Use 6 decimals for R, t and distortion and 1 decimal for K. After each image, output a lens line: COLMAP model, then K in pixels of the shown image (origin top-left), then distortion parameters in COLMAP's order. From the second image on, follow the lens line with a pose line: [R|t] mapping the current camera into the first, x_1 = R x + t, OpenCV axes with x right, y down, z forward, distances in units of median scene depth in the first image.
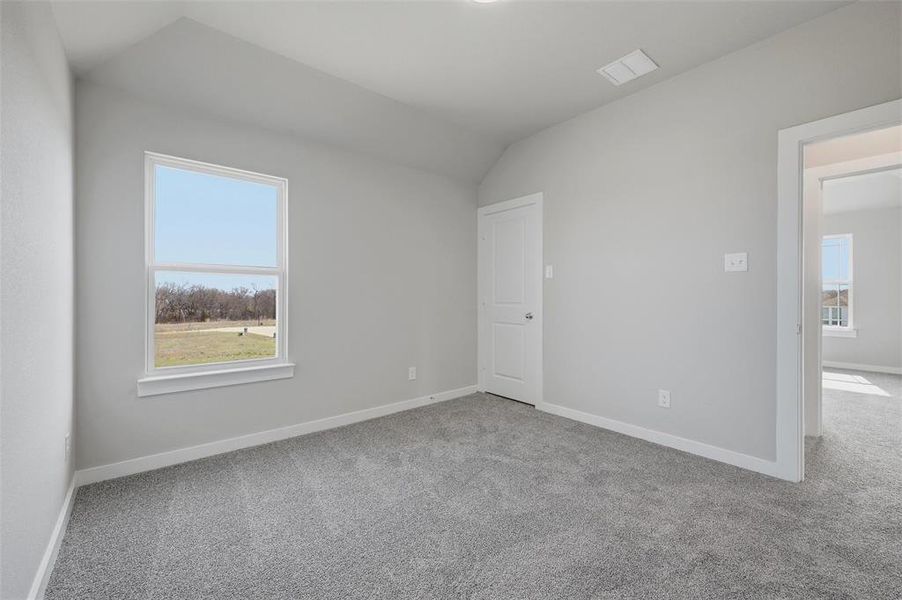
lens RADIAL K [[376.7, 0, 453.1], [0, 376.7, 297.4], [0, 0, 1]] dist [-0.001591, -0.000153]
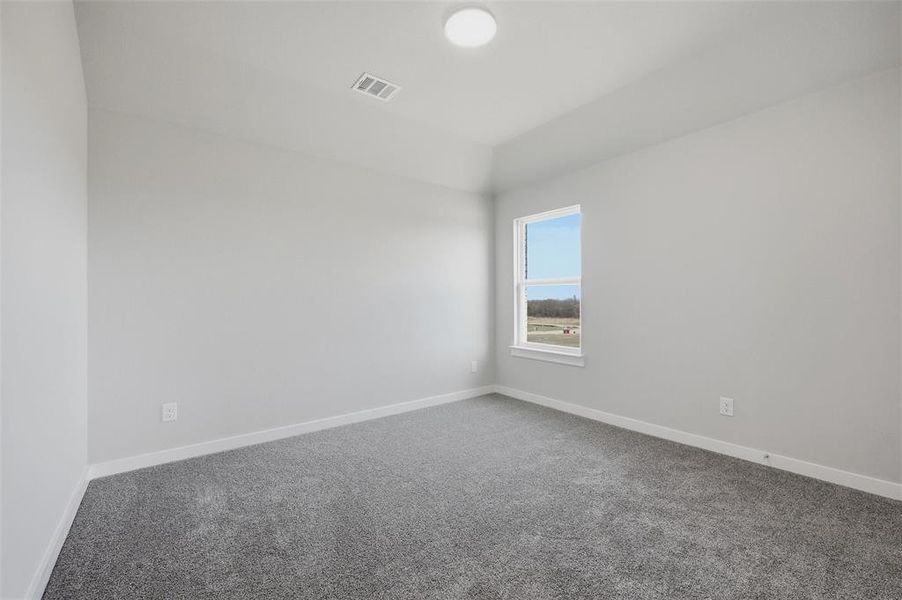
lens RADIAL K [[376.7, 0, 453.1], [0, 376.7, 297.4], [0, 0, 1]] dist [-0.001591, -0.000153]
pose [[-0.055485, -0.003994, -0.998452, 0.846510], [0.005085, 0.999978, -0.004283, -0.015891], [0.998447, -0.005314, -0.055463, 0.660035]]
